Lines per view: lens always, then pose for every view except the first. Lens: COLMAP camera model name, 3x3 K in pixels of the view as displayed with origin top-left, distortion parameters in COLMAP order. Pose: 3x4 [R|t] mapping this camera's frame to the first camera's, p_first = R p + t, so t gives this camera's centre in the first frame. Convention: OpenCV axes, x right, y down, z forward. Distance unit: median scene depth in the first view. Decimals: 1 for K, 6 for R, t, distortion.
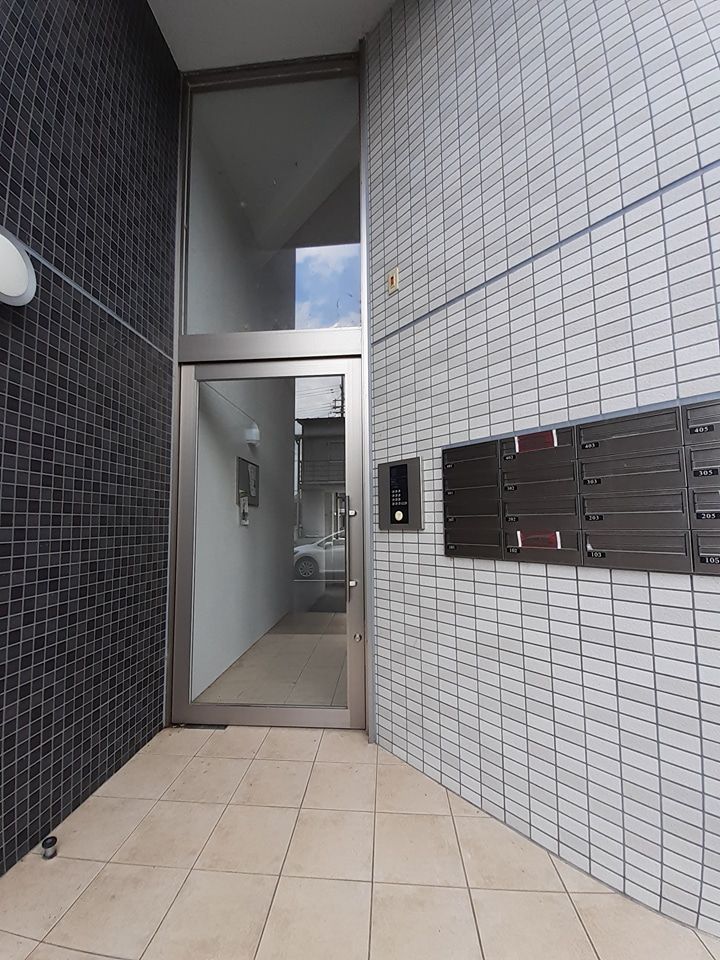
lens RADIAL K [[385.4, 0, 359.5], [0, 385.4, 491.8], [0, 0, 1]] dist [0.000726, -0.000355]
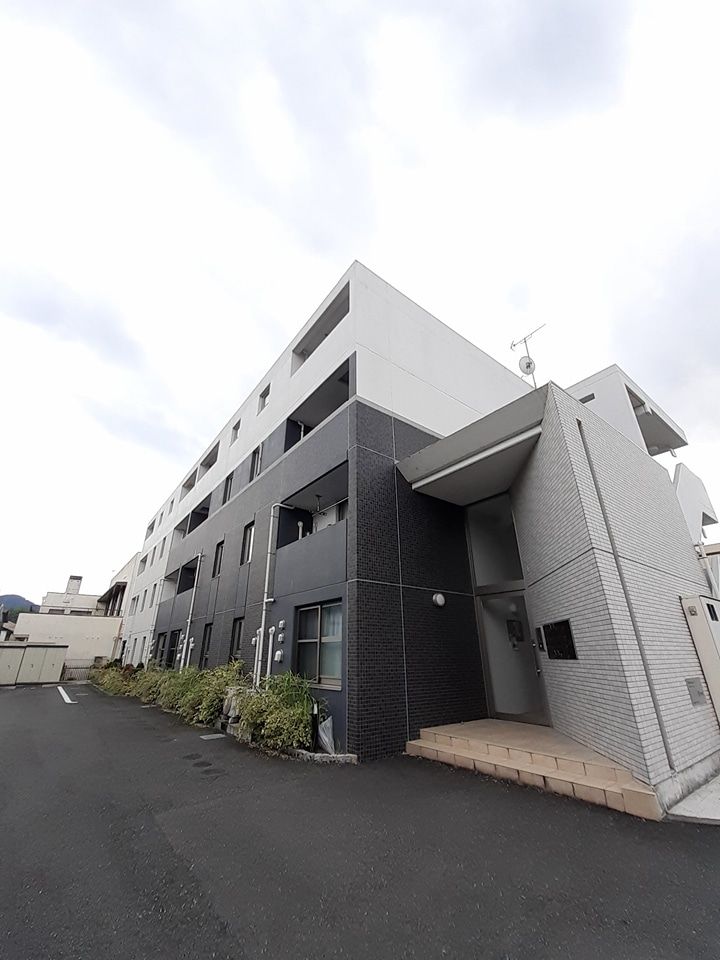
lens RADIAL K [[377.6, 0, 356.7], [0, 377.6, 496.3], [0, 0, 1]] dist [0.011640, 0.000169]
pose [[0.662303, -0.283554, -0.693507, 1.644383], [0.059069, 0.942499, -0.328947, -0.166128], [0.746904, 0.176898, 0.640969, -2.418277]]
